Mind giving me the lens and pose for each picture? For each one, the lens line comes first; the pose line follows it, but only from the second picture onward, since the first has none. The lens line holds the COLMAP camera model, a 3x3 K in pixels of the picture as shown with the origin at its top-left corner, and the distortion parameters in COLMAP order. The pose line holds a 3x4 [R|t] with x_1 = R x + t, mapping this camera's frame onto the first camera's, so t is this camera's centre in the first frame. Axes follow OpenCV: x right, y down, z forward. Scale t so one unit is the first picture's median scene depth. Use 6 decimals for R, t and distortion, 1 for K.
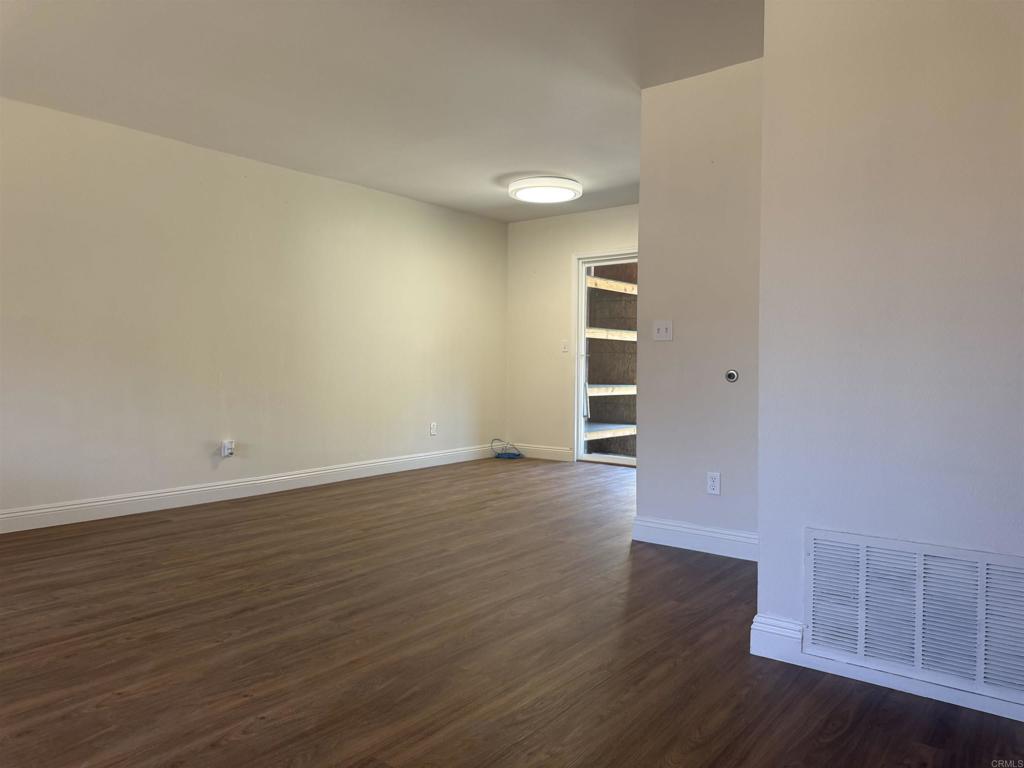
lens RADIAL K [[729.3, 0, 512.2], [0, 729.3, 383.6], [0, 0, 1]] dist [0.029848, -0.045232]
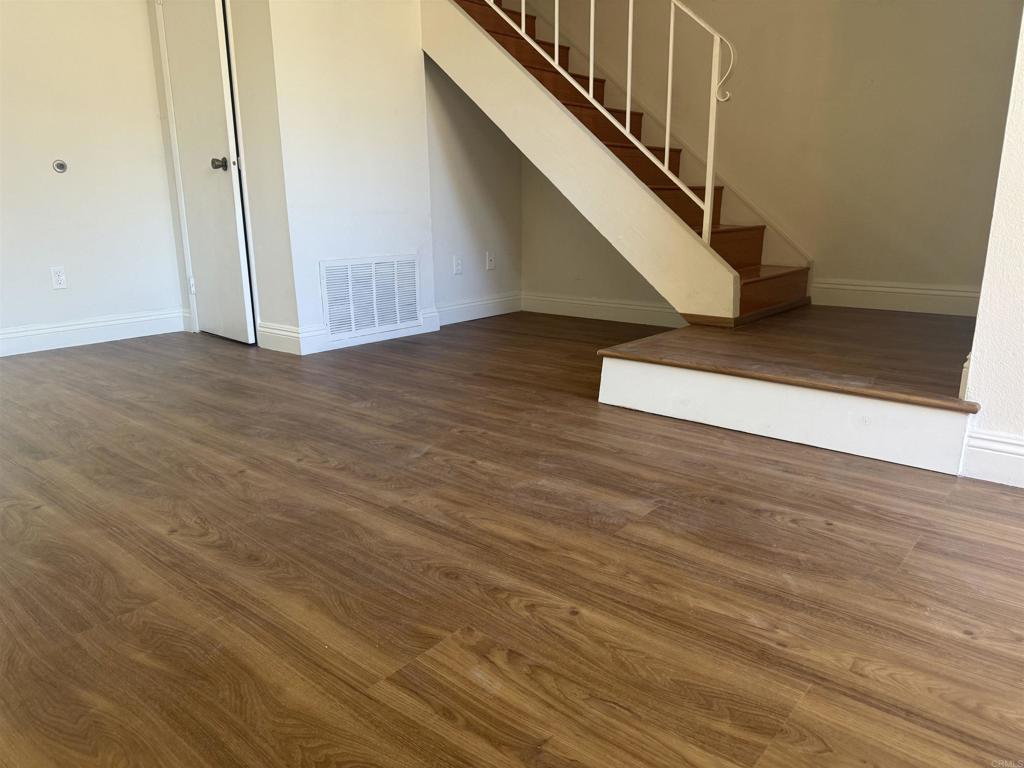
lens RADIAL K [[729.3, 0, 512.8], [0, 729.3, 385.4], [0, 0, 1]] dist [0.029848, -0.045232]
pose [[0.022406, -0.246362, 0.968919, -1.228325], [0.033927, 0.968791, 0.245545, 0.092856], [-0.999173, 0.027370, 0.030065, 0.602908]]
